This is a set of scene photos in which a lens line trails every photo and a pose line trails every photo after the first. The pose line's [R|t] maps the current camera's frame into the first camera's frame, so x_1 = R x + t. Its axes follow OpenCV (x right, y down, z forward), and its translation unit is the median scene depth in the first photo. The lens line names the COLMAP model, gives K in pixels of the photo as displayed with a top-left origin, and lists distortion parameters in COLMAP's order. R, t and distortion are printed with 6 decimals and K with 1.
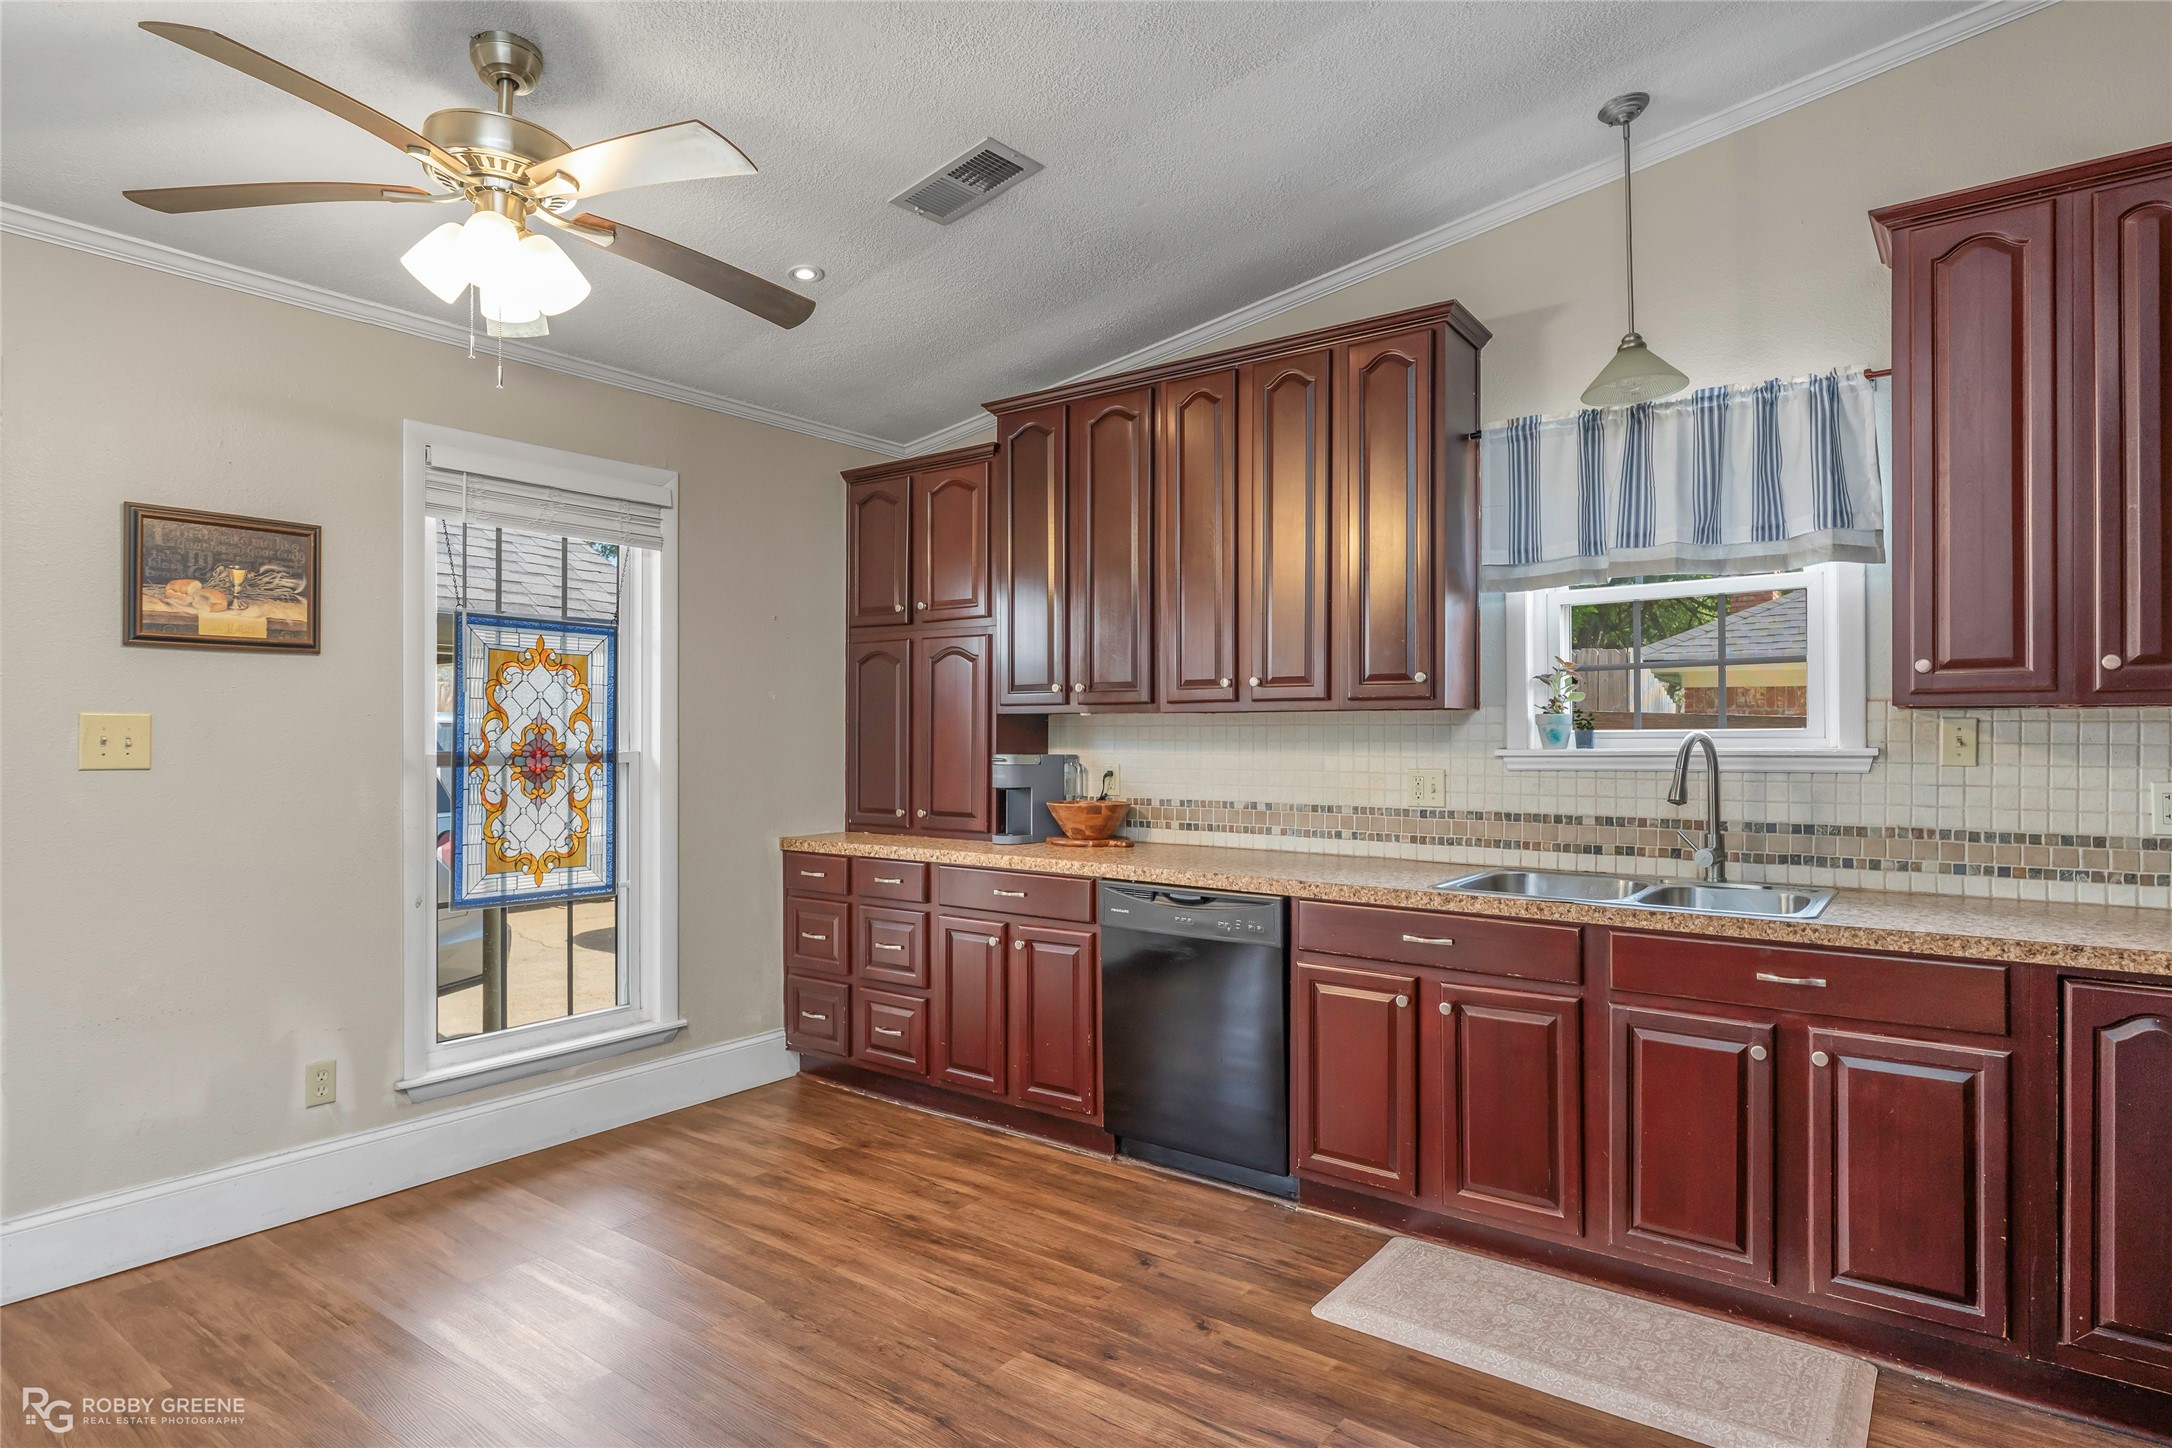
lens RADIAL K [[1180.0, 0, 1075.9], [0, 1180.0, 723.2], [0, 0, 1]] dist [-0.004128, 0.000904]
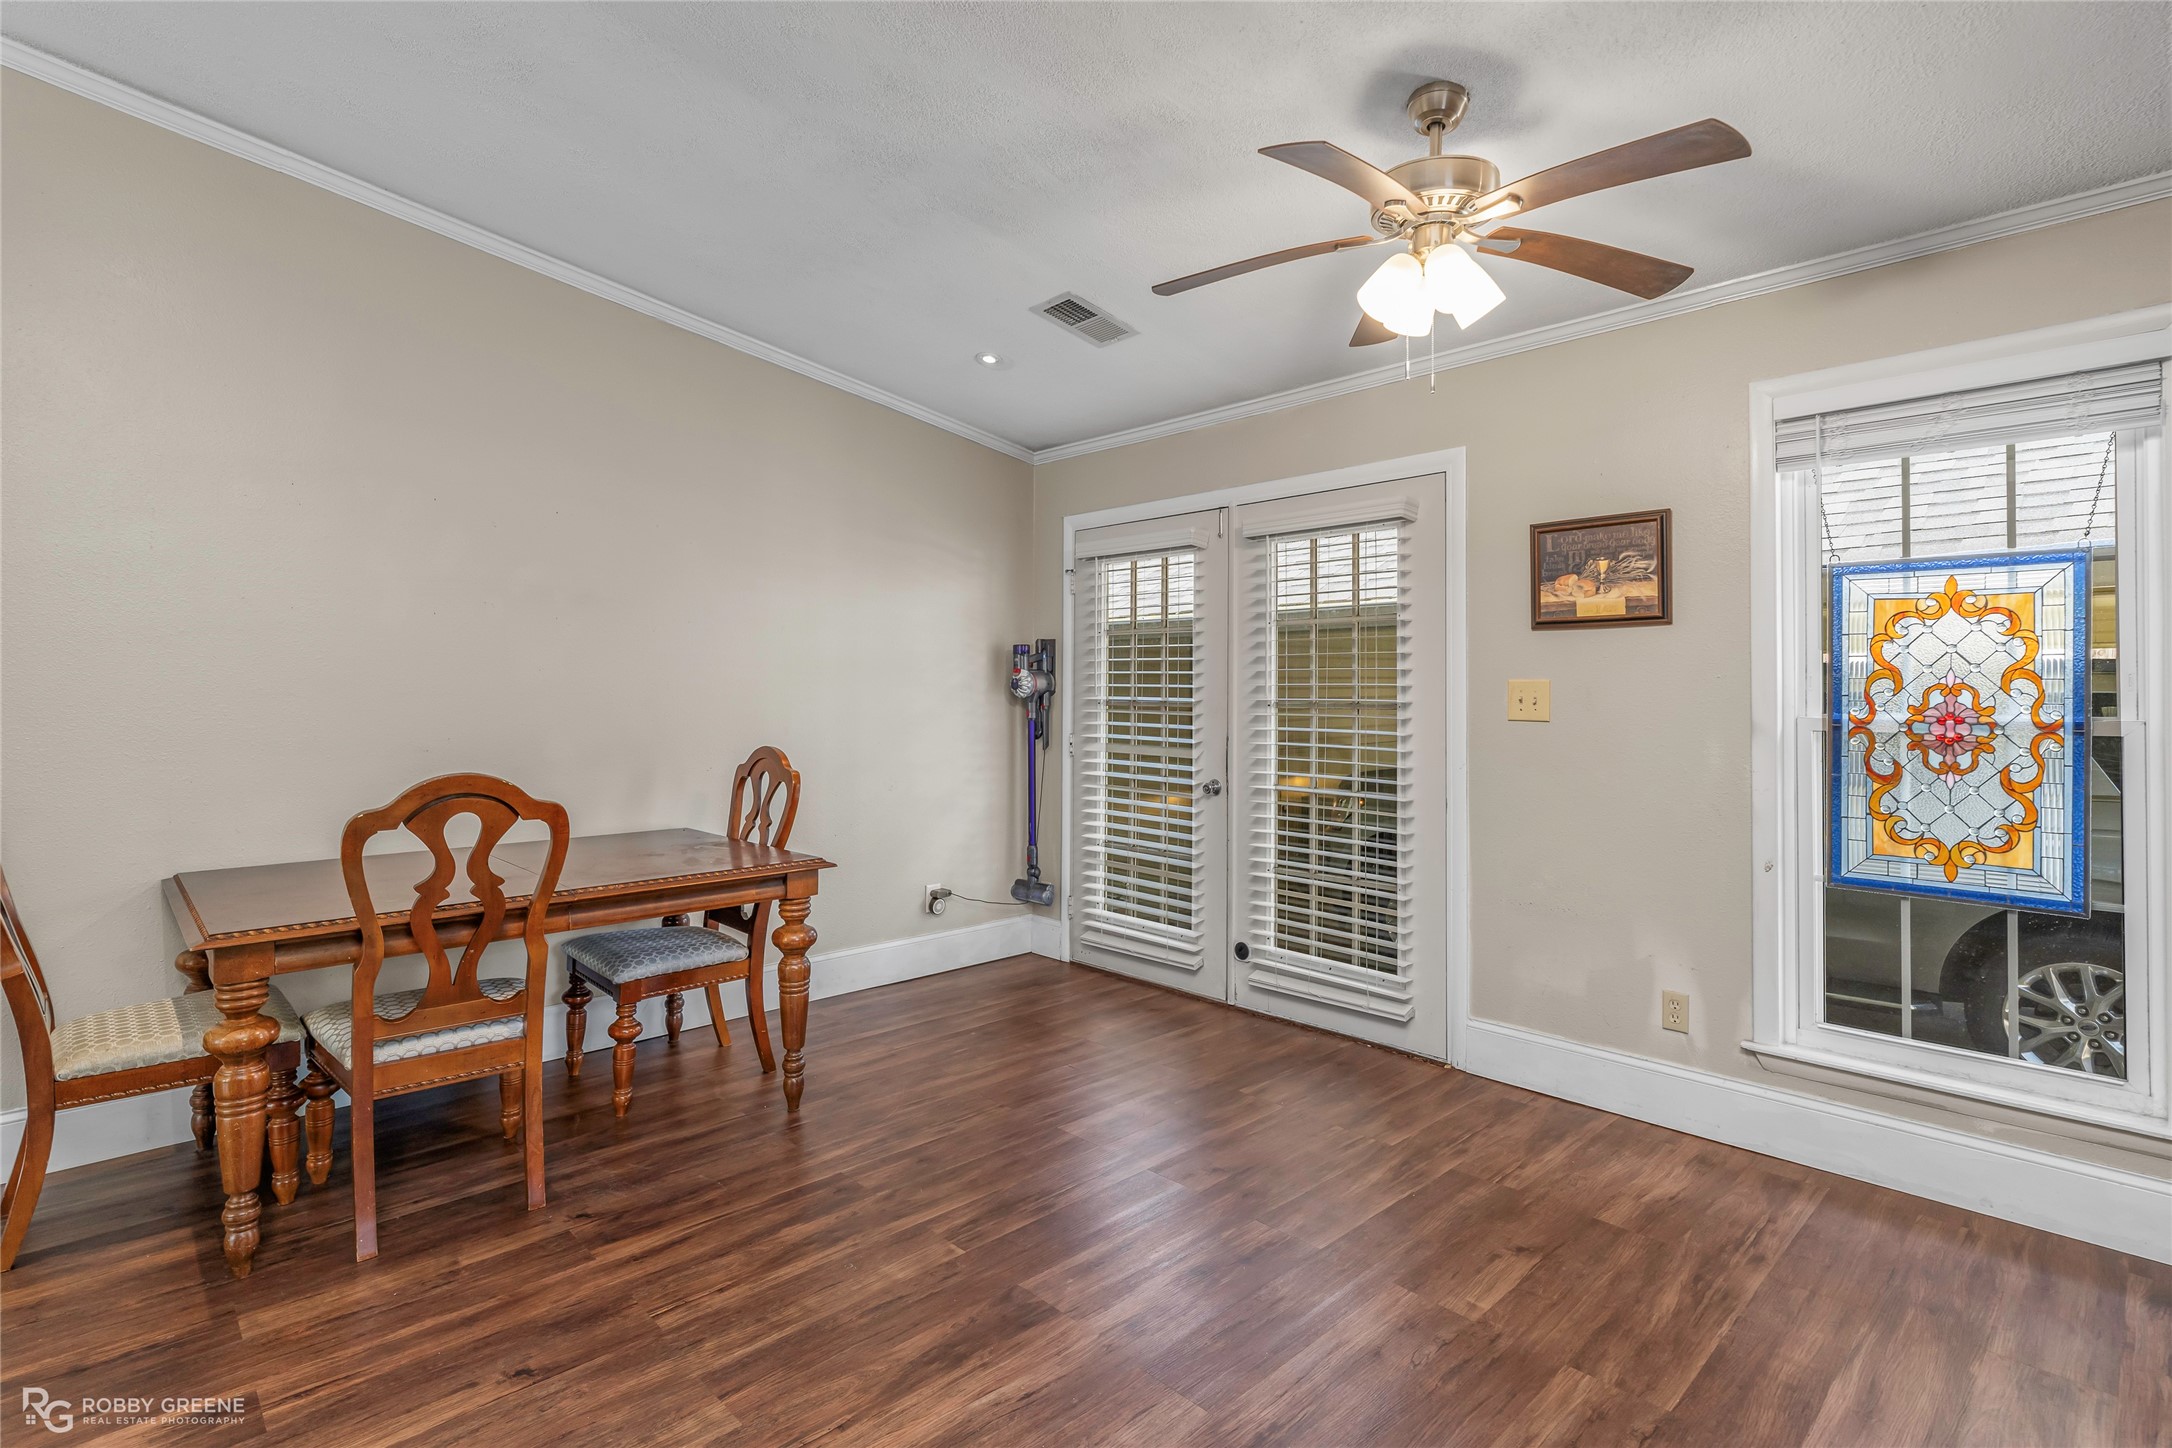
lens RADIAL K [[1063.1, 0, 1085.0], [0, 1063.1, 679.6], [0, 0, 1]] dist [-0.003701, 0.001071]
pose [[-0.161904, -0.006961, -0.986782, 0.339223], [0.012663, 0.999878, -0.009131, -0.003076], [0.986725, -0.013974, -0.161796, 0.482469]]
